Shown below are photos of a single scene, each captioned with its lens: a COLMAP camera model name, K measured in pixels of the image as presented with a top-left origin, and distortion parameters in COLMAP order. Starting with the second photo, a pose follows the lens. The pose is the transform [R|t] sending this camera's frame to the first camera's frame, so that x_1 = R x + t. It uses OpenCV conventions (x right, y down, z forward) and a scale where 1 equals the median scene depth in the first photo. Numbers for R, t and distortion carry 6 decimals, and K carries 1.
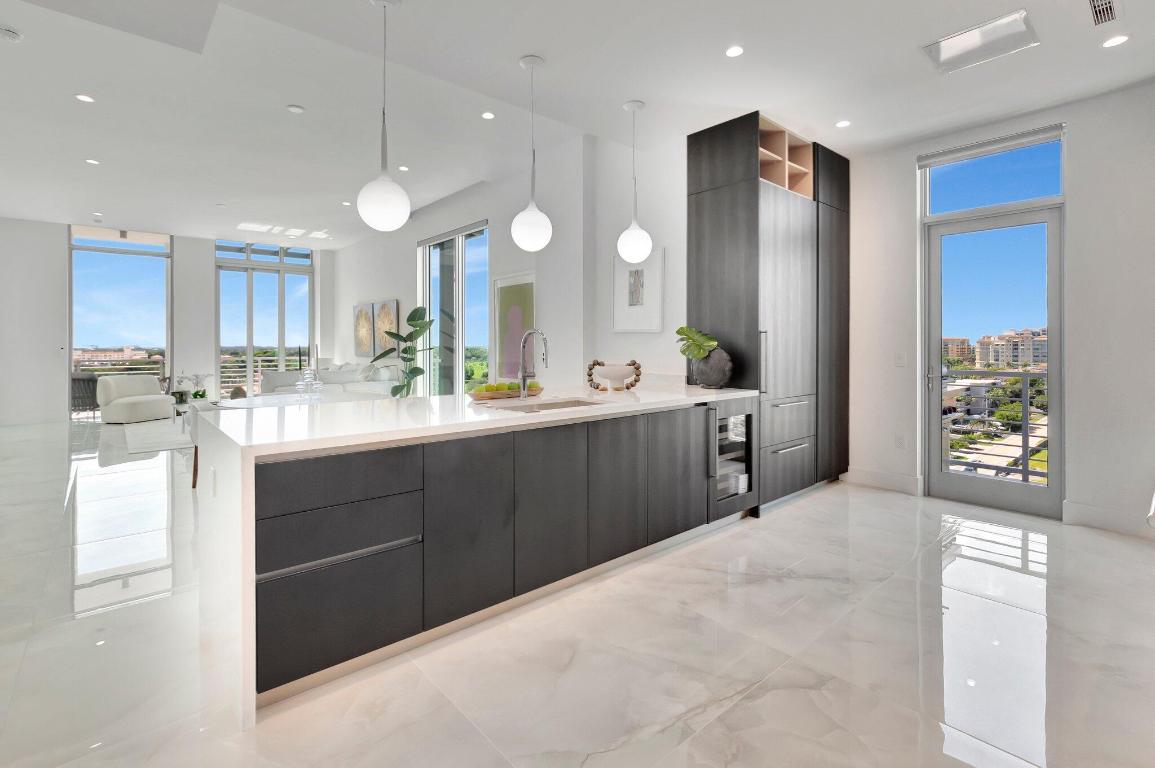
lens RADIAL K [[530.4, 0, 604.9], [0, 530.4, 346.7], [0, 0, 1]] dist [0.002730, 0.000220]
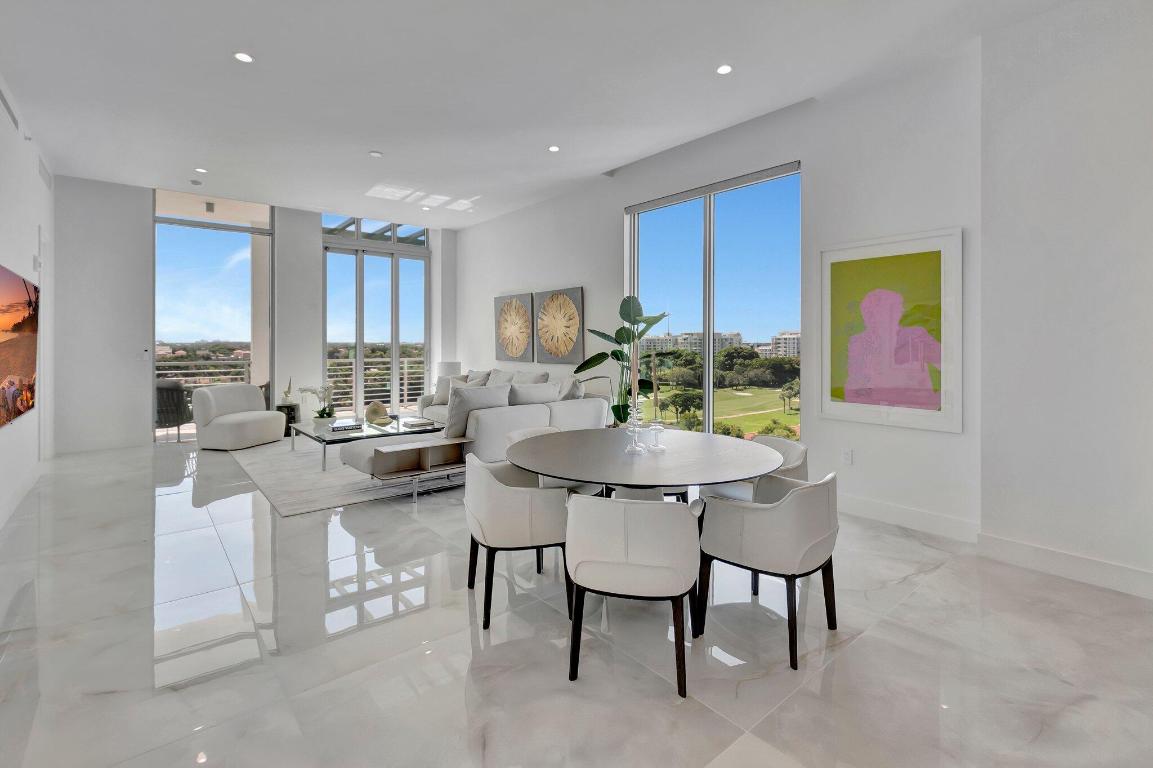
lens RADIAL K [[529.5, 0, 594.1], [0, 529.5, 338.6], [0, 0, 1]] dist [0.002730, 0.000220]
pose [[0.999192, 0.007200, -0.039546, -0.311005], [-0.007732, 0.999881, -0.013328, -0.005952], [0.039446, 0.013623, 0.999129, 0.235196]]
